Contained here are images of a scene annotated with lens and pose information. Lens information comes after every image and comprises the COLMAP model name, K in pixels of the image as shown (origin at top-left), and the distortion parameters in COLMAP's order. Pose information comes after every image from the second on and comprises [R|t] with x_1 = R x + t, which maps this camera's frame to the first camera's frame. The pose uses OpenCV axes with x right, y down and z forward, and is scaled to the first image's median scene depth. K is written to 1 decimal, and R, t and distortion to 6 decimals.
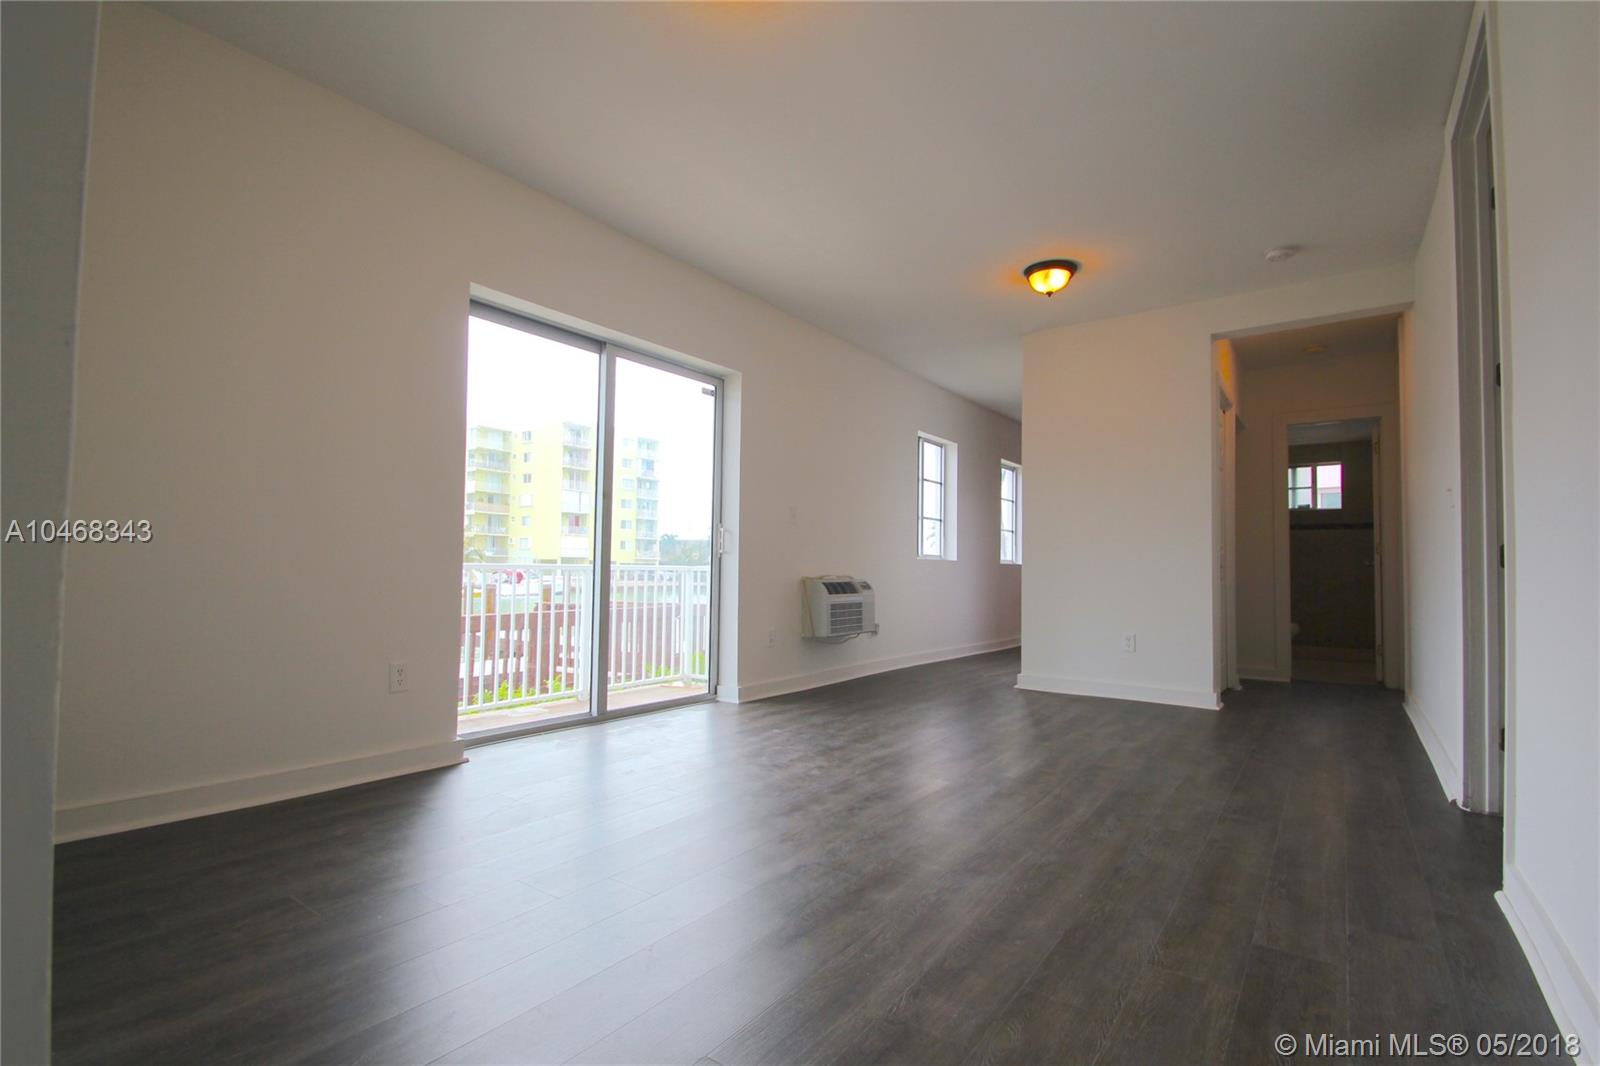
lens RADIAL K [[739.9, 0, 791.8], [0, 739.9, 545.5], [0, 0, 1]] dist [0.013553, -0.018251]
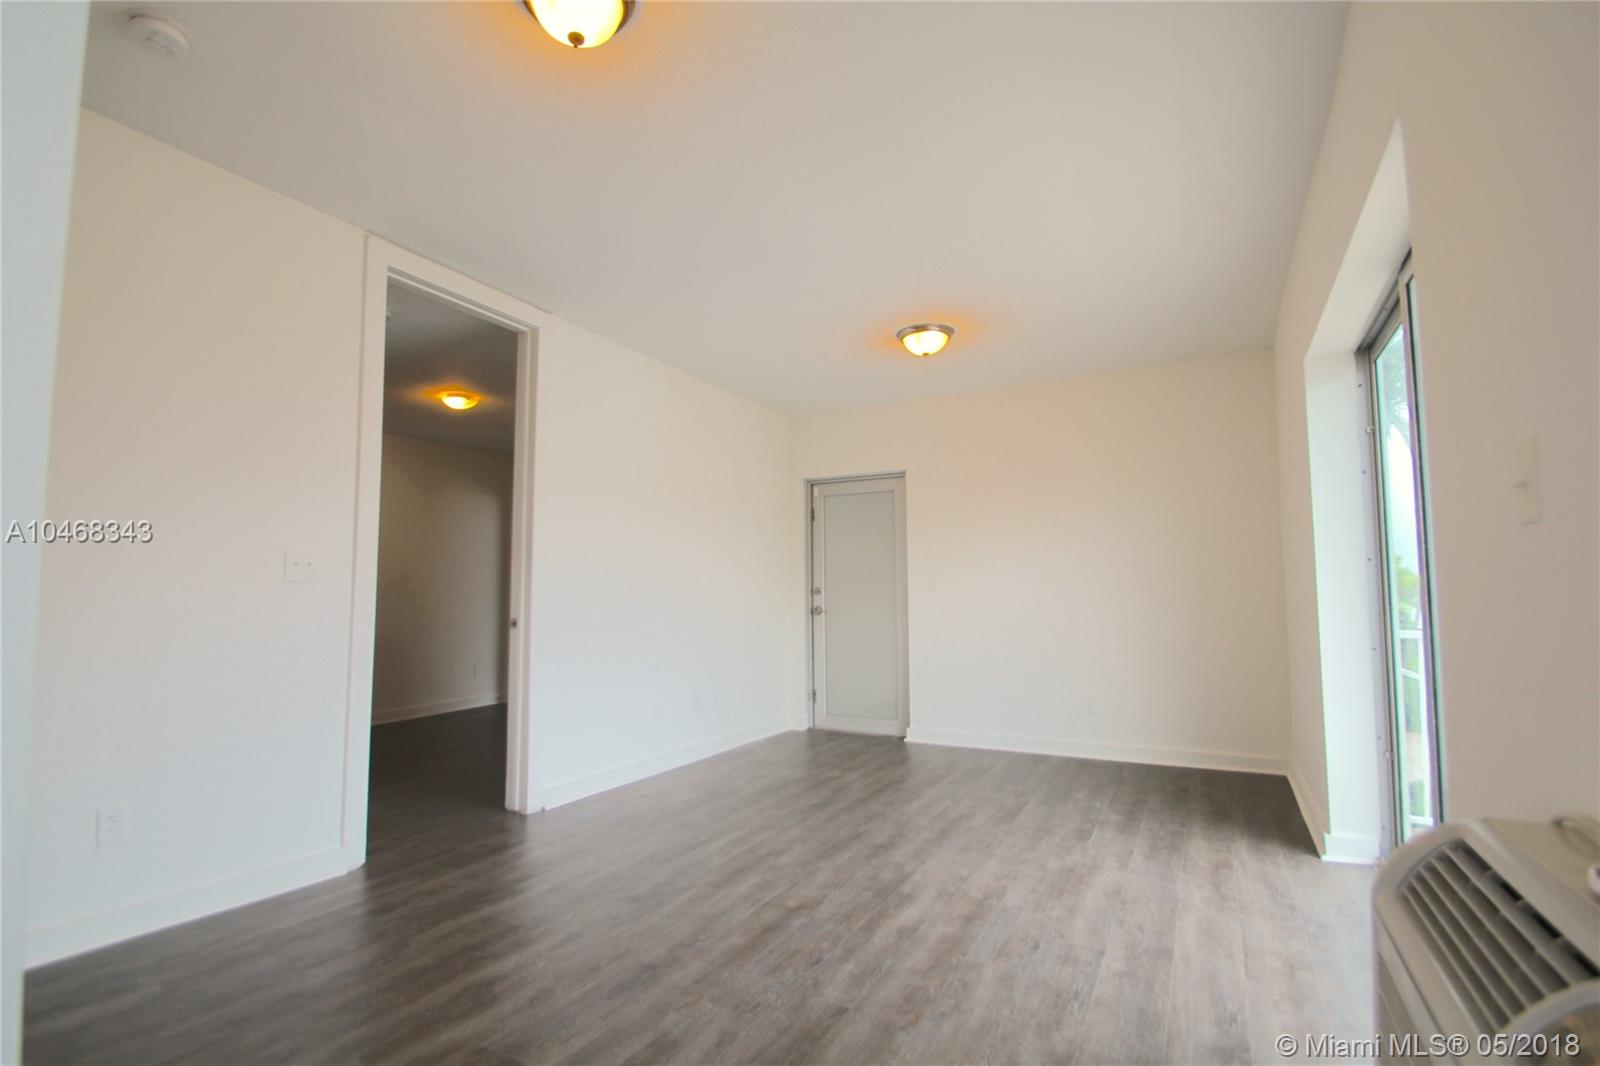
lens RADIAL K [[739.9, 0, 795.0], [0, 739.9, 531.7], [0, 0, 1]] dist [0.013553, -0.018251]
pose [[-0.991349, -0.021726, -0.129438, 0.241881], [-0.005330, 0.992055, -0.125691, -0.000481], [0.131141, -0.123914, -0.983589, 1.271254]]
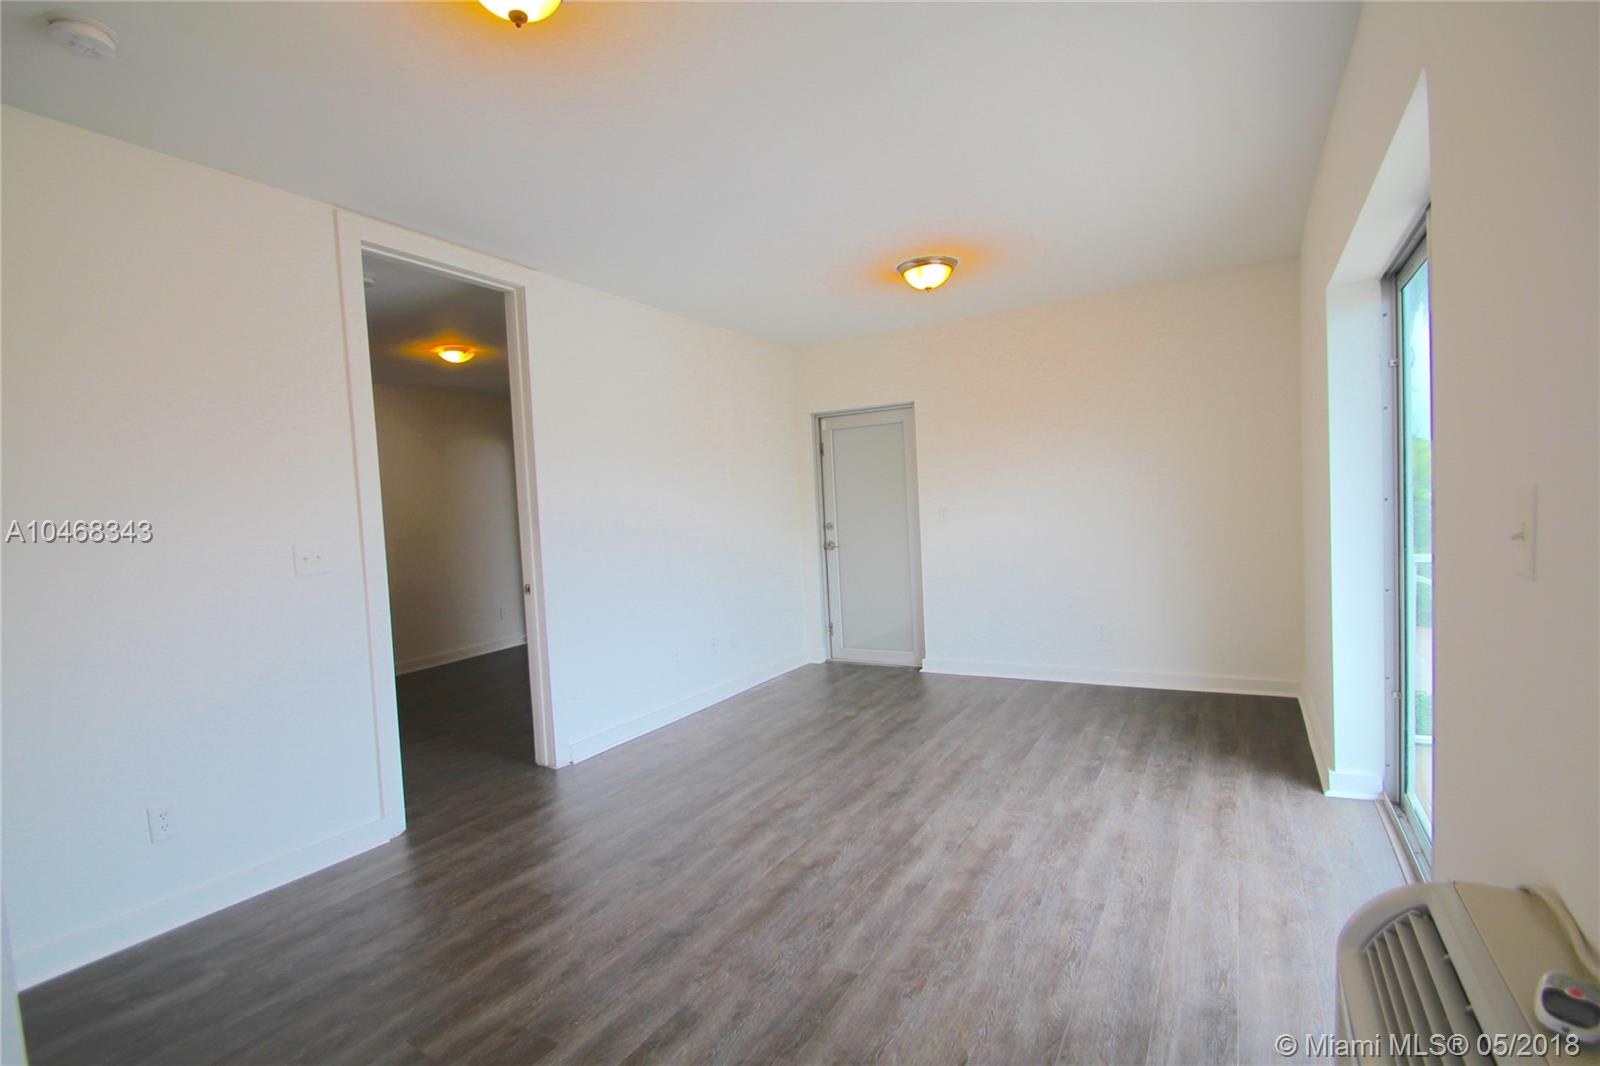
lens RADIAL K [[739.9, 0, 794.6], [0, 739.9, 532.5], [0, 0, 1]] dist [0.013553, -0.018251]
pose [[-0.994102, 0.041178, -0.100328, 0.223780], [0.041565, 0.999134, -0.001764, -0.051726], [0.100168, -0.005923, -0.994953, 1.272327]]
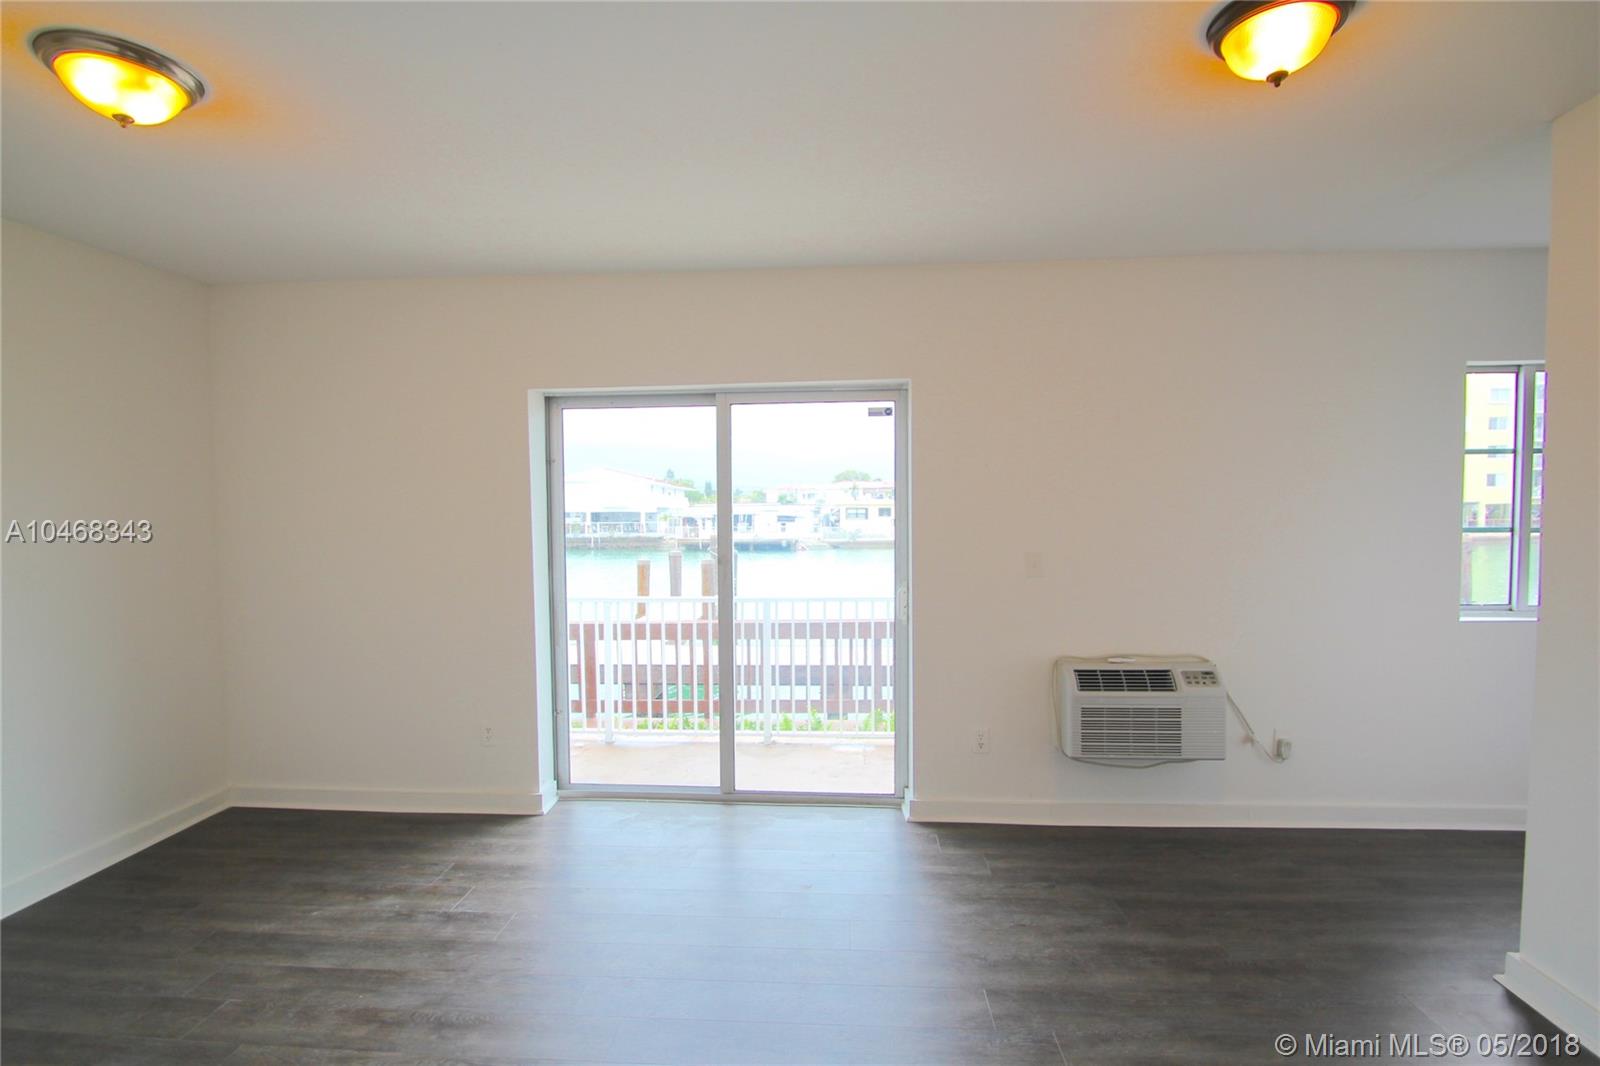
lens RADIAL K [[739.9, 0, 797.6], [0, 739.9, 533.4], [0, 0, 1]] dist [0.013553, -0.018251]
pose [[0.539336, 0.006873, -0.842063, 0.491183], [0.043181, 0.998425, 0.035806, -0.110863], [0.840983, -0.055672, 0.538190, 0.499885]]
